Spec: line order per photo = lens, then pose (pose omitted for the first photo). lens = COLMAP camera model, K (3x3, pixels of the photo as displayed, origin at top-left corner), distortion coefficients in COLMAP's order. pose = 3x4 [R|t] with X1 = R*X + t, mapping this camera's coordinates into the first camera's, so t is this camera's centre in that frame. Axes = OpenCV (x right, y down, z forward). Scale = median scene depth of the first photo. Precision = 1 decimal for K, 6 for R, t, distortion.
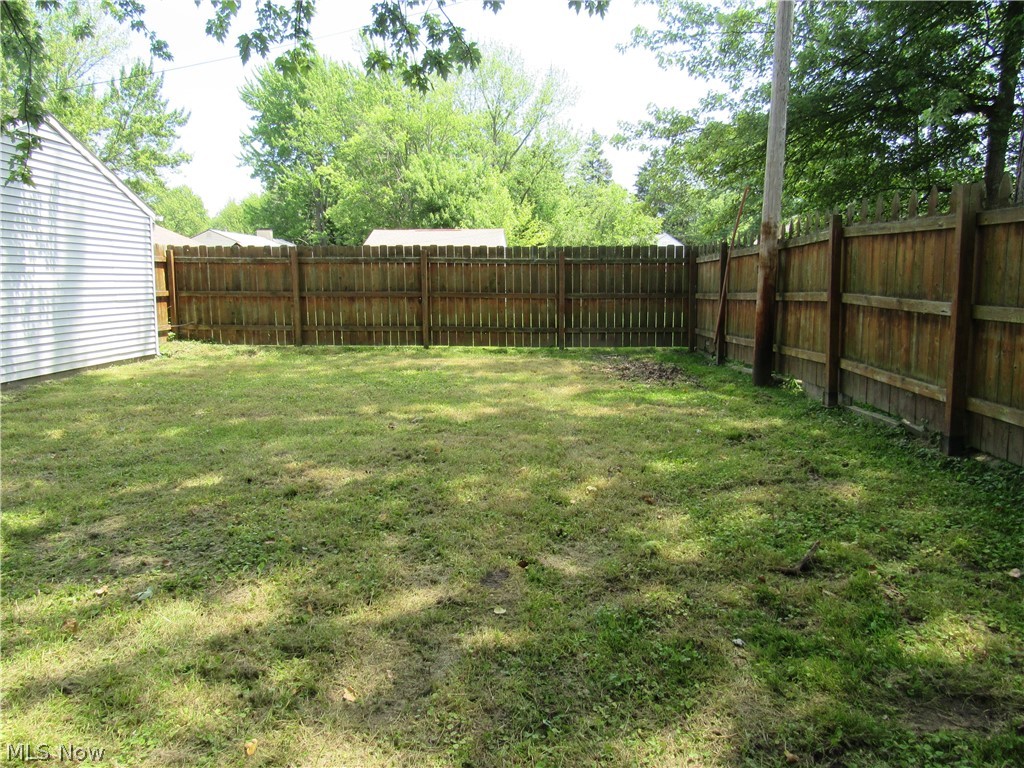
lens RADIAL K [[737.6, 0, 510.3], [0, 737.6, 392.8], [0, 0, 1]] dist [-0.036344, 0.025612]
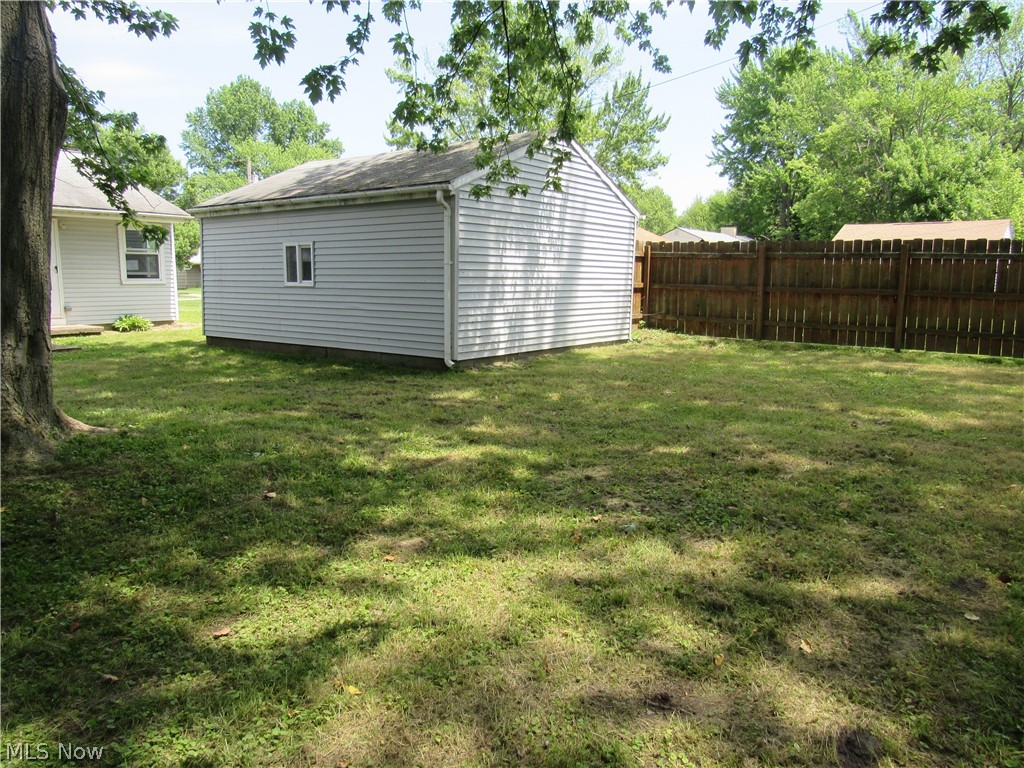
lens RADIAL K [[737.6, 0, 510.3], [0, 737.6, 392.8], [0, 0, 1]] dist [-0.036344, 0.025612]
pose [[0.826628, 0.098479, -0.554065, -0.006532], [-0.096106, 0.994809, 0.033431, 0.016219], [0.554481, 0.025614, 0.831802, -0.058642]]
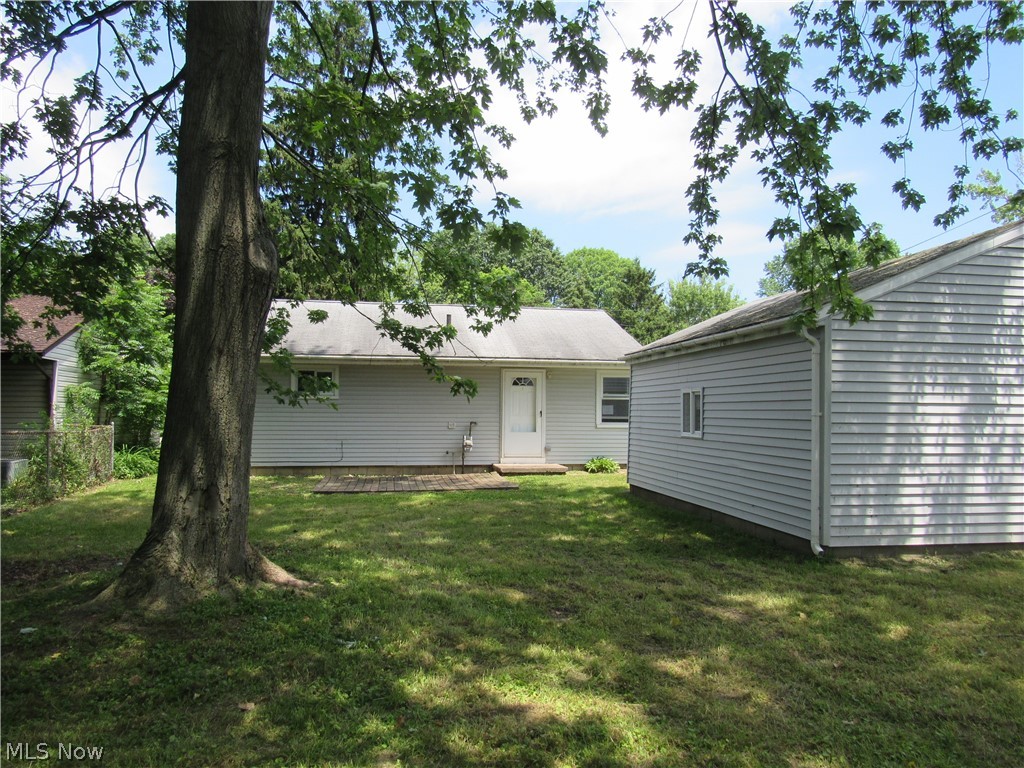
lens RADIAL K [[737.6, 0, 510.3], [0, 737.6, 392.8], [0, 0, 1]] dist [-0.036344, 0.025612]
pose [[0.201904, -0.016358, -0.979269, 0.037955], [-0.157888, 0.986239, -0.049027, -0.090277], [0.966595, 0.164513, 0.196543, 0.443365]]
